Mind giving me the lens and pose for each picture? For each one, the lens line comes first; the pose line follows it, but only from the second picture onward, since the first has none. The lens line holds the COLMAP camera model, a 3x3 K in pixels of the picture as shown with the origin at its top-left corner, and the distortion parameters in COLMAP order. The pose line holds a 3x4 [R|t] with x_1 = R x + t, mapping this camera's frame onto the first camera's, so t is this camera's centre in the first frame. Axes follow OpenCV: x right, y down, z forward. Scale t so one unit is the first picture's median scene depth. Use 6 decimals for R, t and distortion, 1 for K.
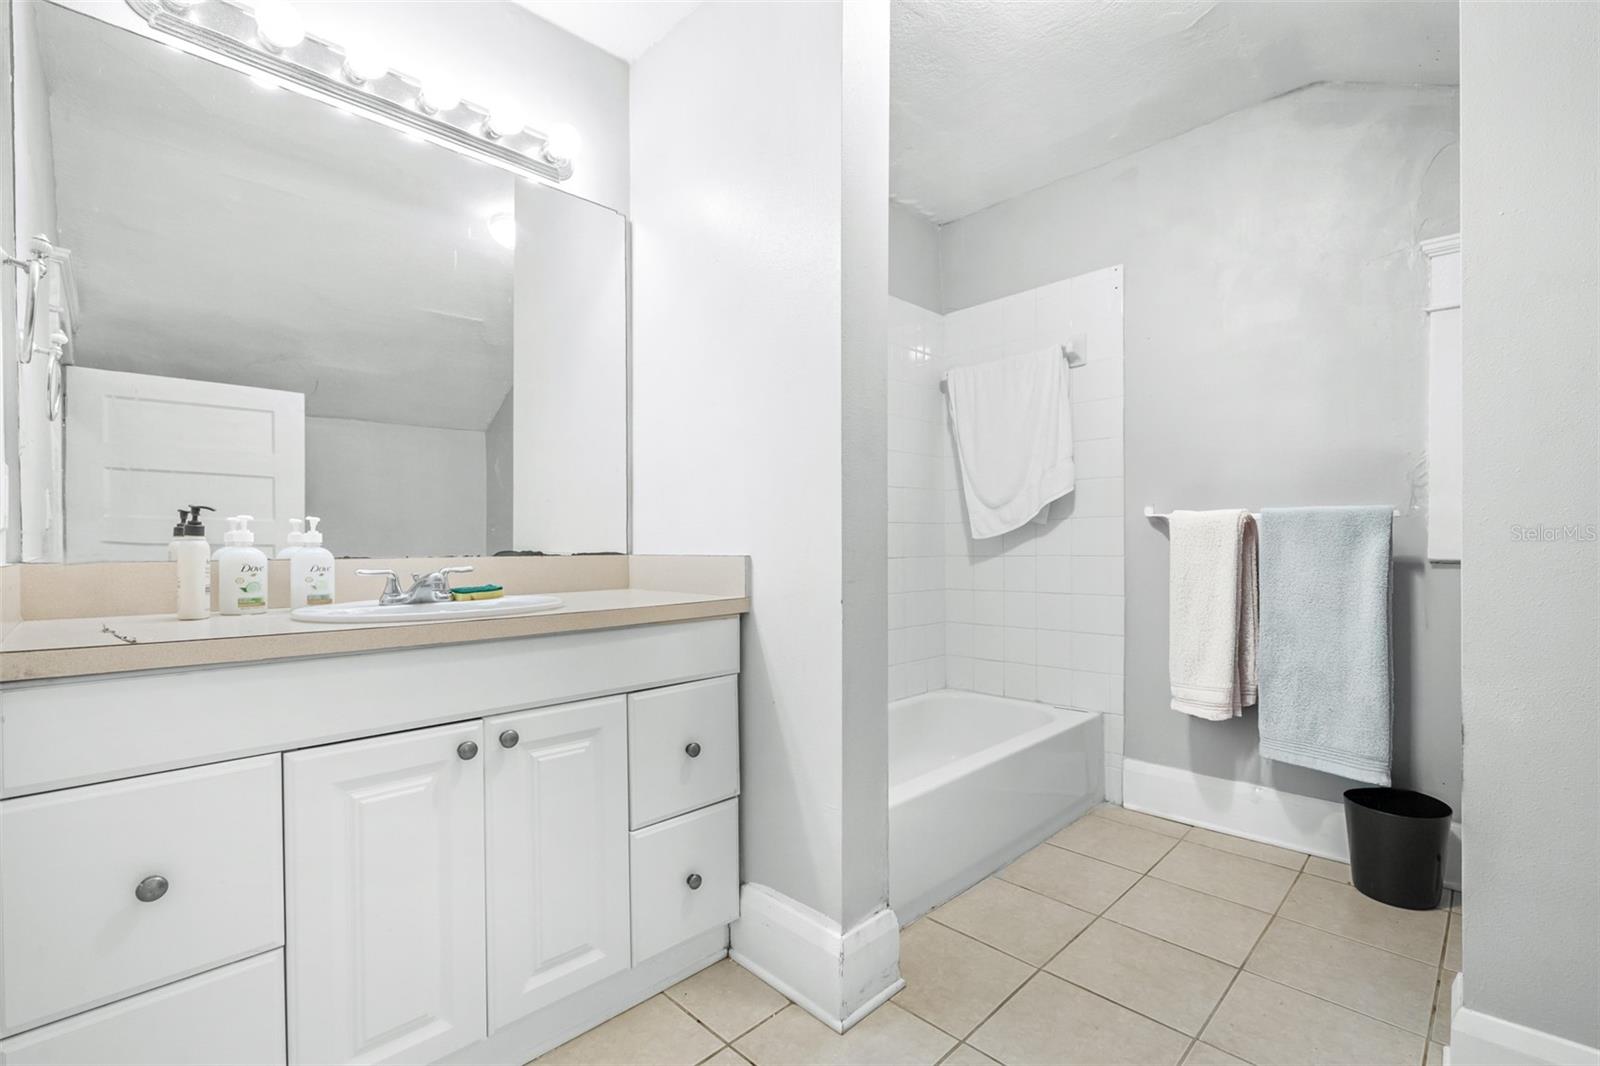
lens RADIAL K [[724.0, 0, 800.4], [0, 724.0, 554.5], [0, 0, 1]] dist [0.000415, 0.000086]
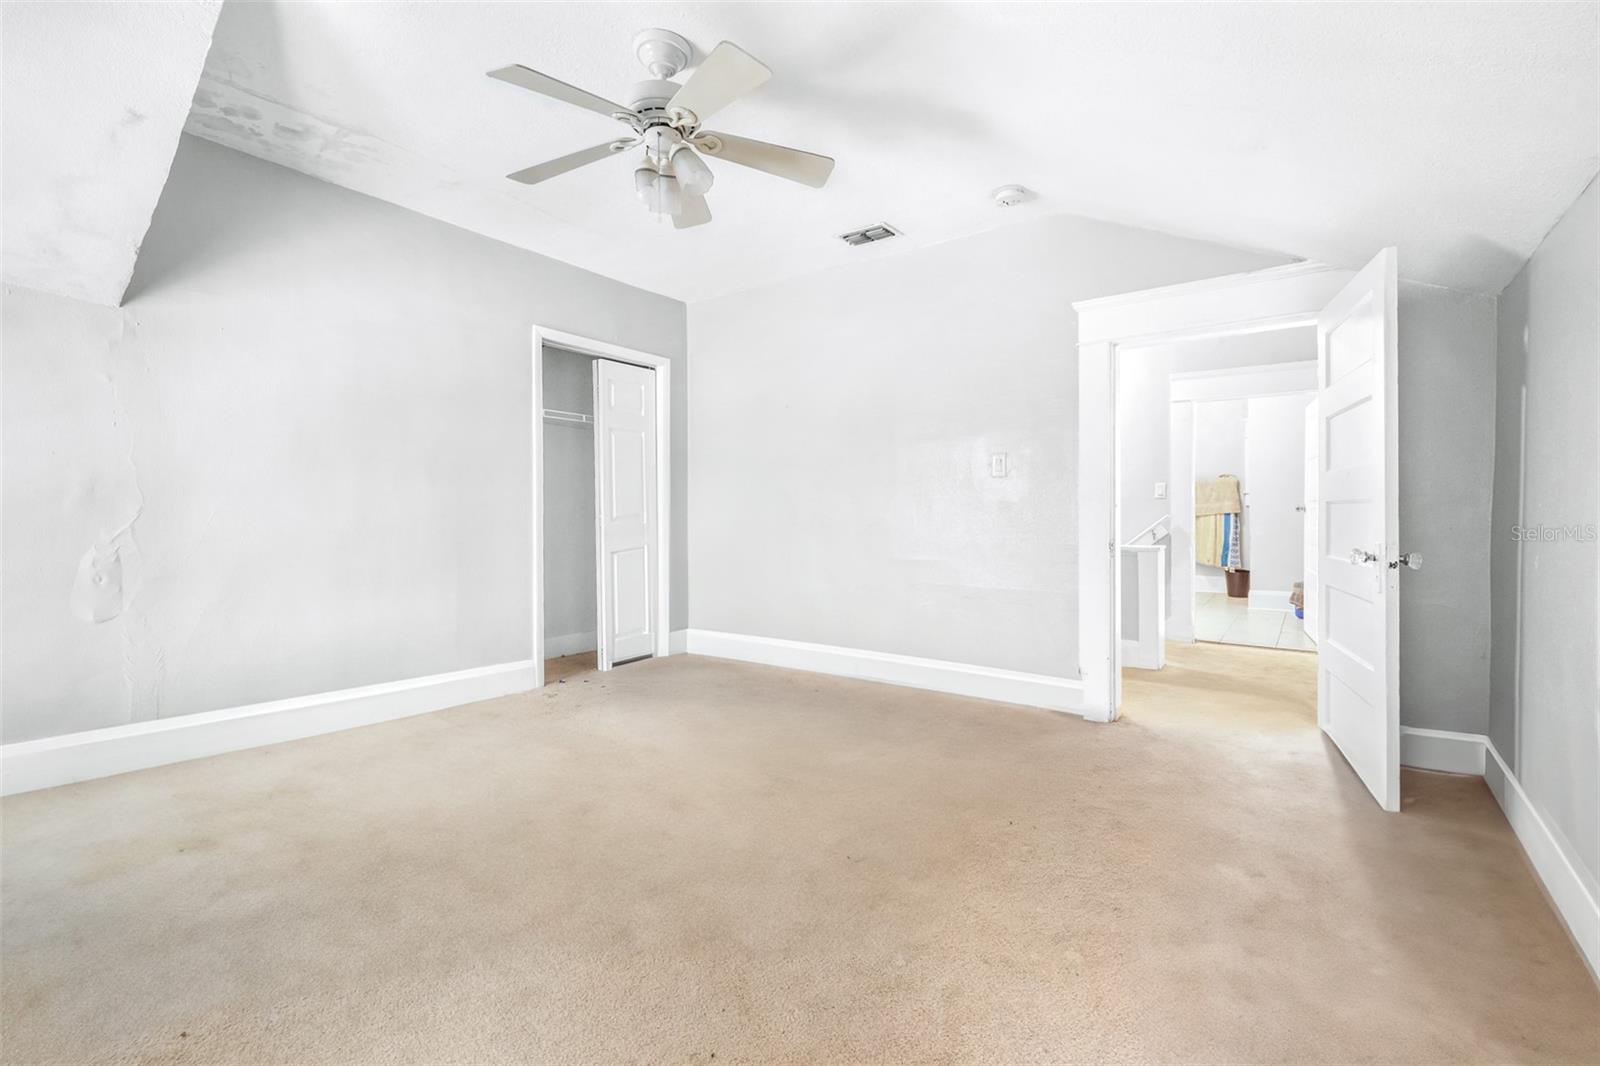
lens RADIAL K [[708.7, 0, 797.9], [0, 708.7, 521.0], [0, 0, 1]] dist [-0.000469, -0.000197]
pose [[0.996272, -0.010549, 0.085615, -1.643150], [0.010240, 0.999939, 0.004042, 0.046993], [-0.085653, -0.003150, 0.996320, -2.299405]]
